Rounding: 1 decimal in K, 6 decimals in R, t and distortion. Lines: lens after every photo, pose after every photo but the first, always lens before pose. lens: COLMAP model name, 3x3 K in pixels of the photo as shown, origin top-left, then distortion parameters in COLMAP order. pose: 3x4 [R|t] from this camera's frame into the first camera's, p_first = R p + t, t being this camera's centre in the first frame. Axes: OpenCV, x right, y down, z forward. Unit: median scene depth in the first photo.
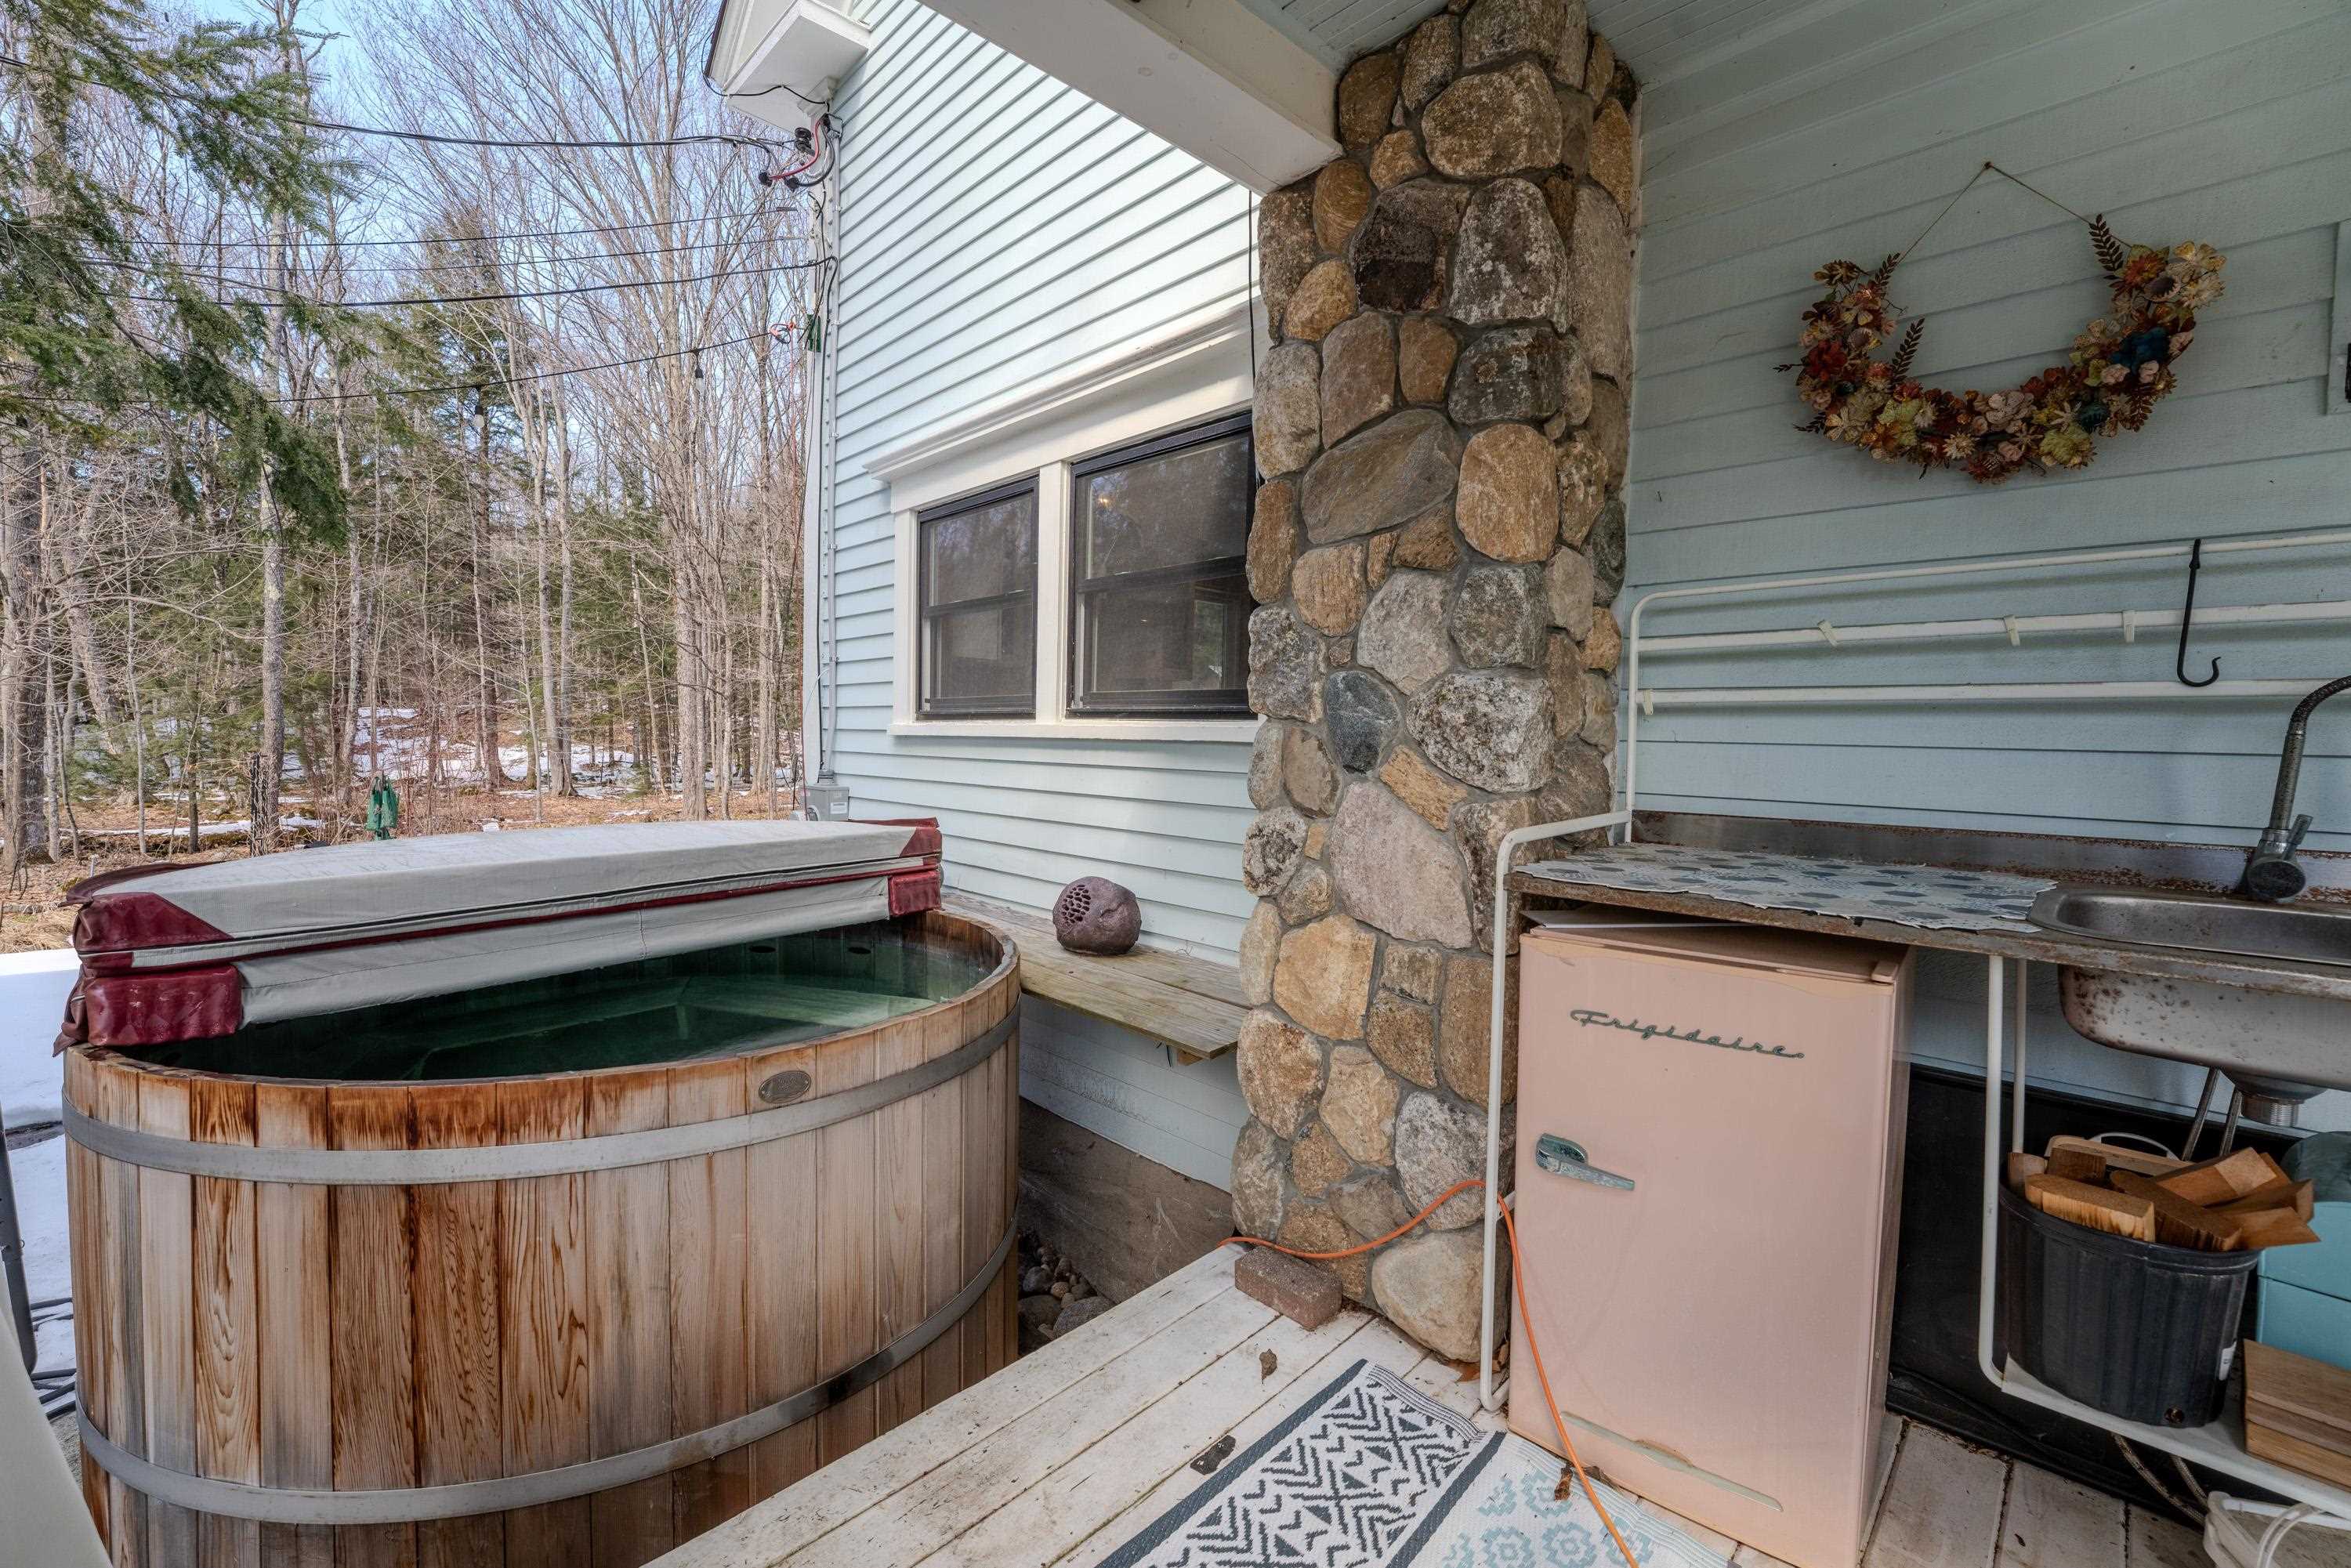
lens RADIAL K [[960.9, 0, 1175.3], [0, 960.9, 797.7], [0, 0, 1]] dist [-0.030470, 0.004143]
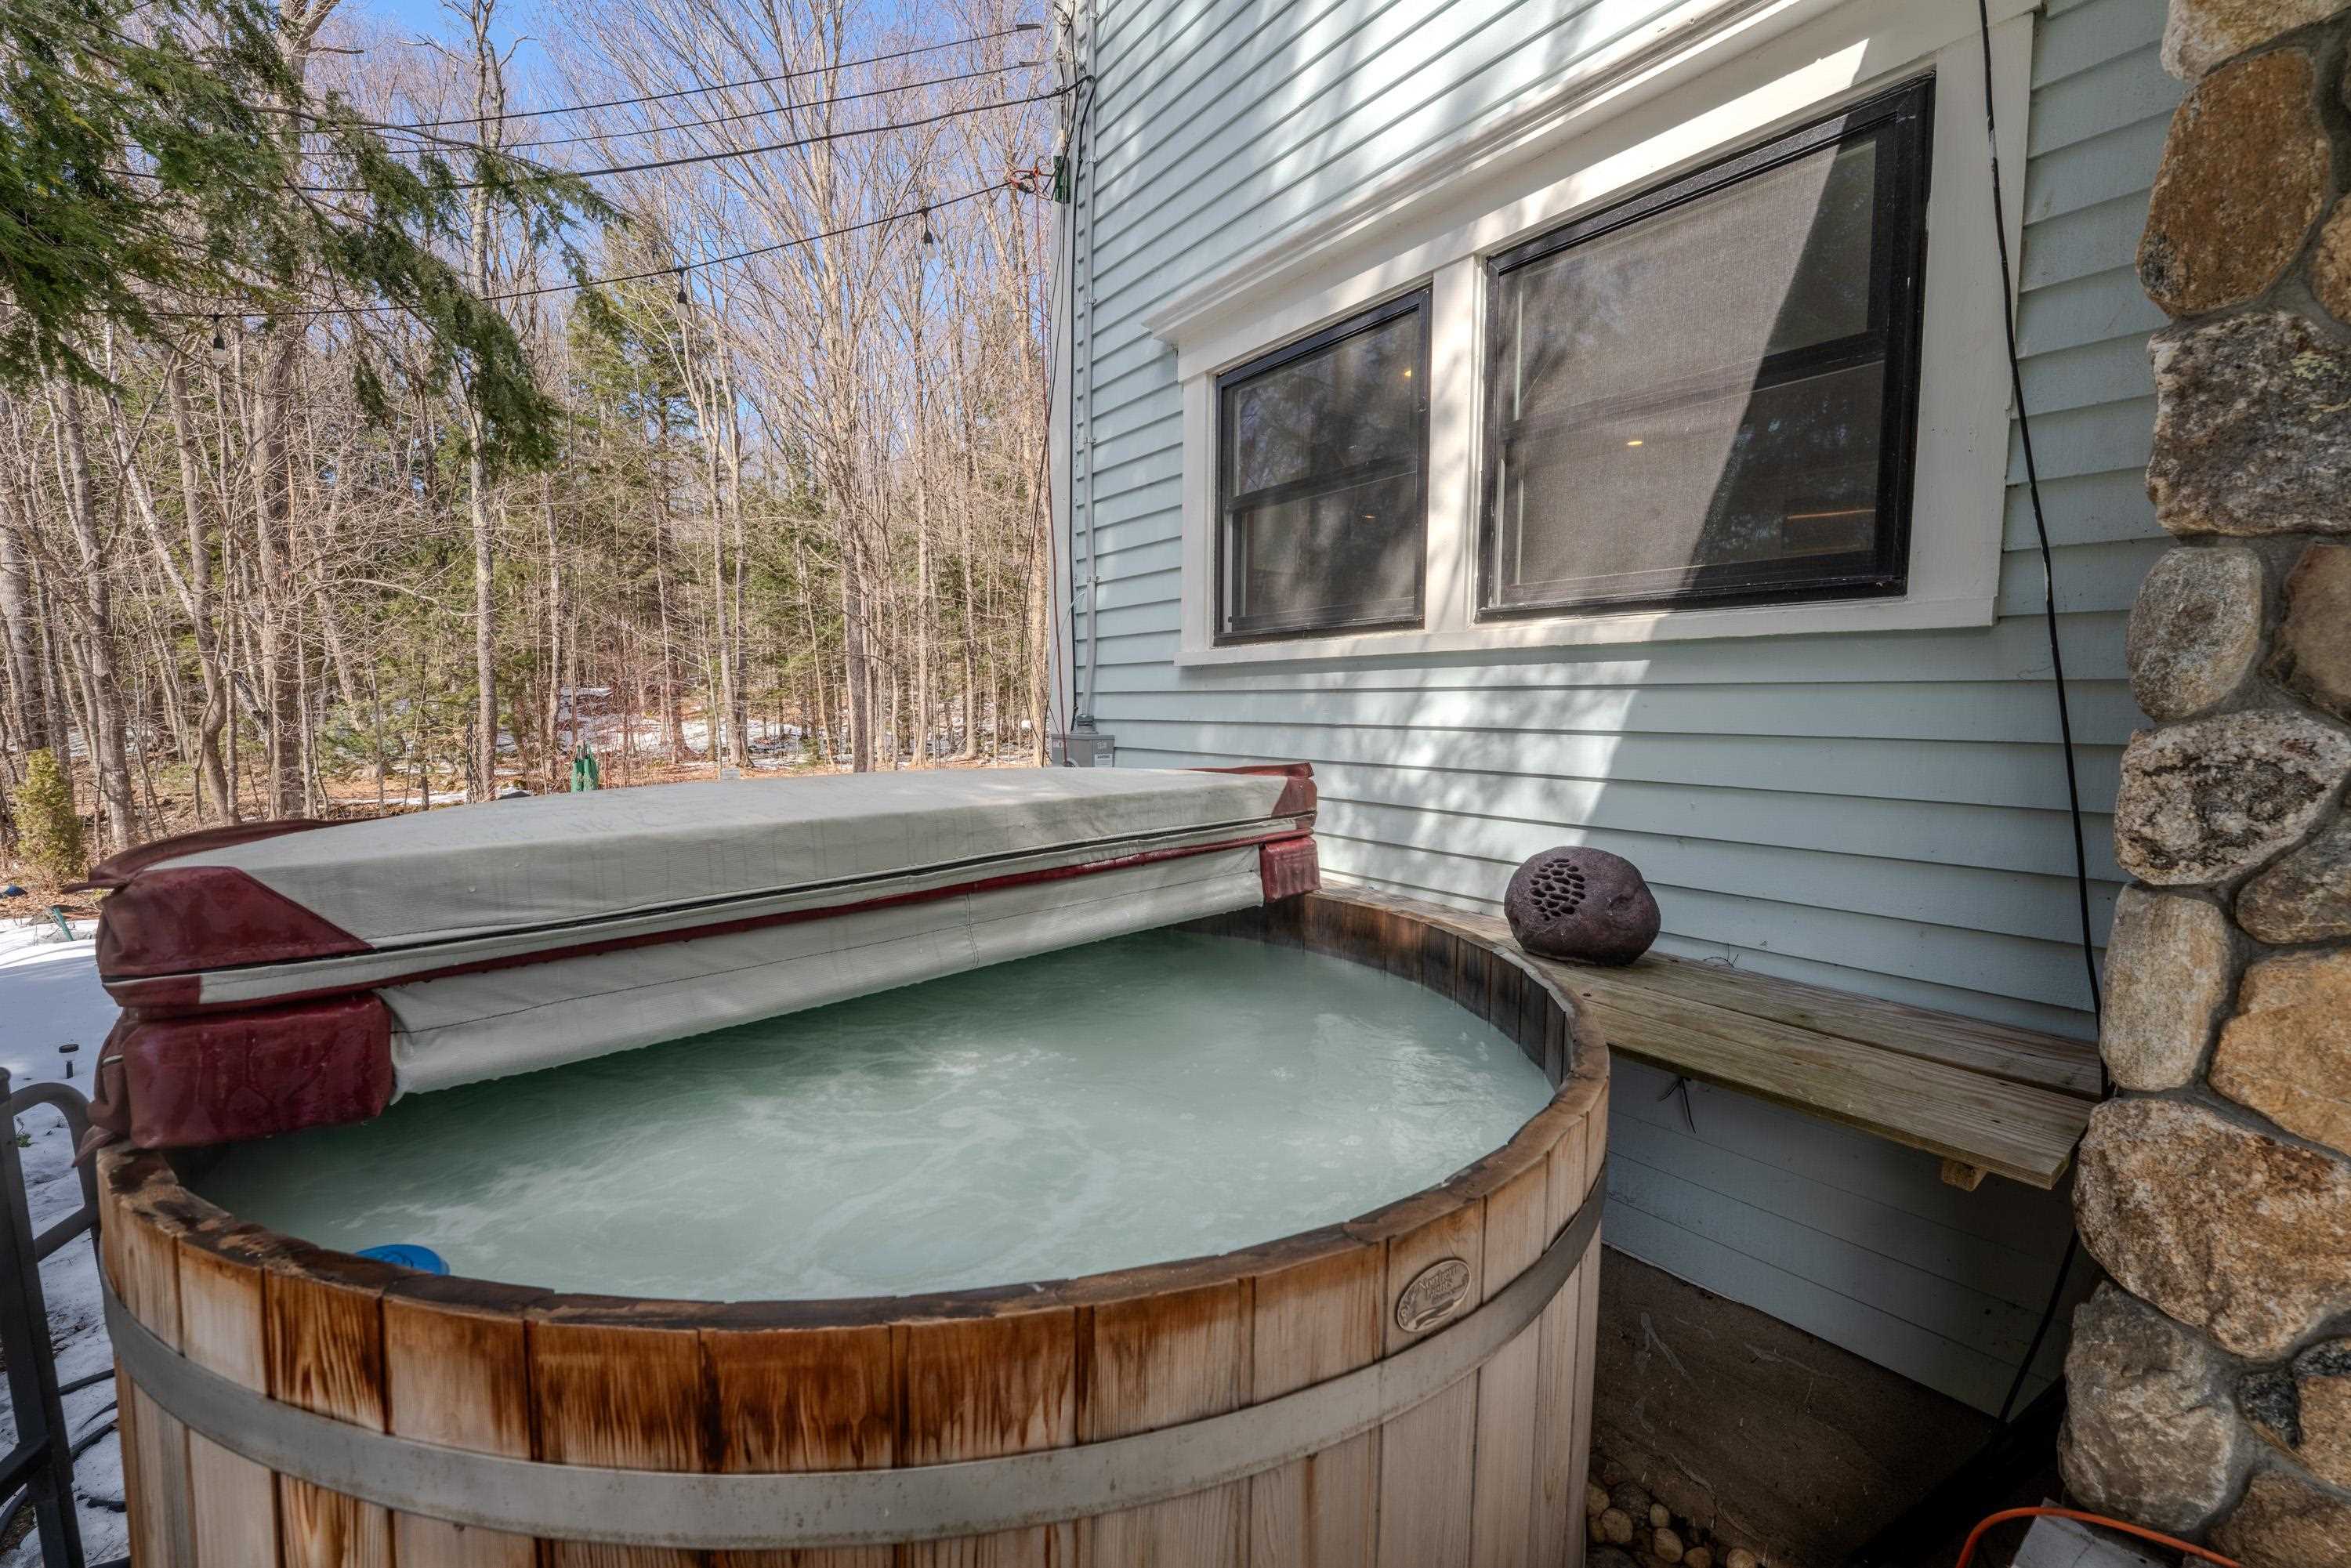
lens RADIAL K [[960.9, 0, 1175.3], [0, 960.9, 797.7], [0, 0, 1]] dist [-0.030470, 0.004143]
pose [[0.989991, 0.000002, -0.141128, -0.221698], [0.004297, 0.999536, 0.030159, 0.022134], [0.141063, -0.030463, 0.989532, 0.251423]]
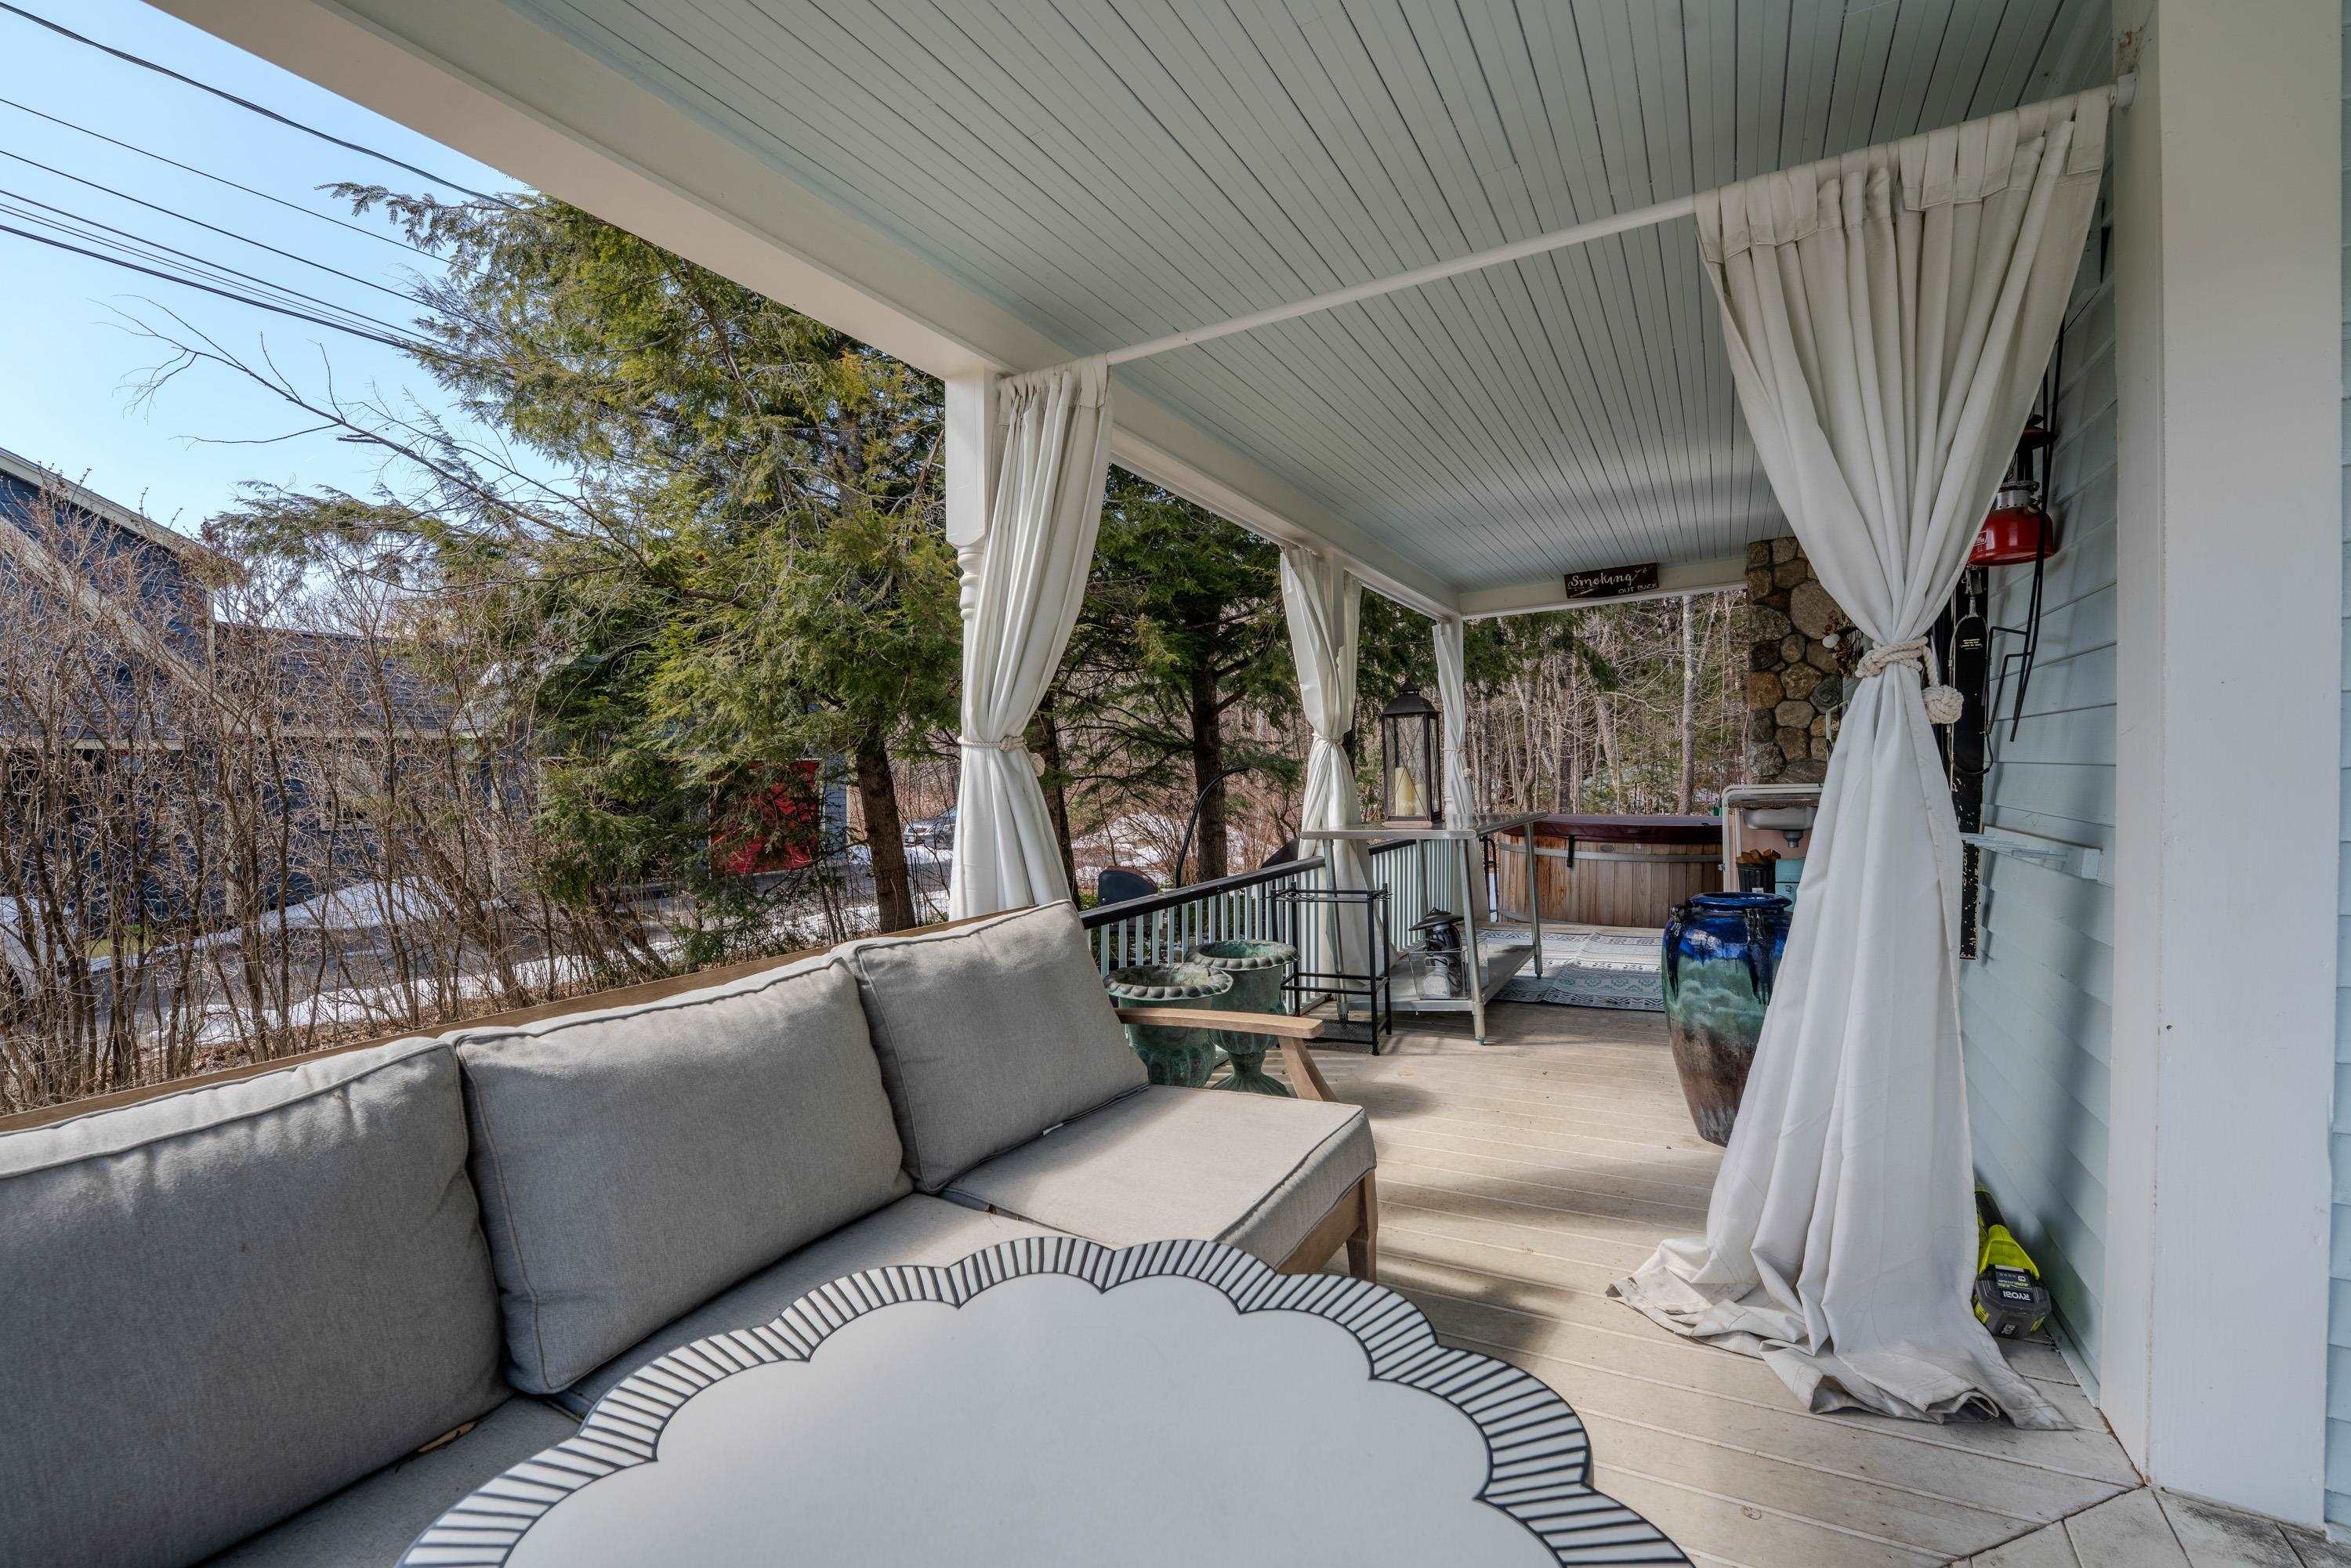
lens RADIAL K [[963.4, 0, 1175.5], [0, 963.4, 784.0], [0, 0, 1]] dist [-0.000533, 0.000052]
pose [[0.268244, -0.010880, -0.963290, 1.465860], [-0.036350, 0.999110, -0.021407, 0.084376], [0.962665, 0.040758, 0.267609, -0.912943]]
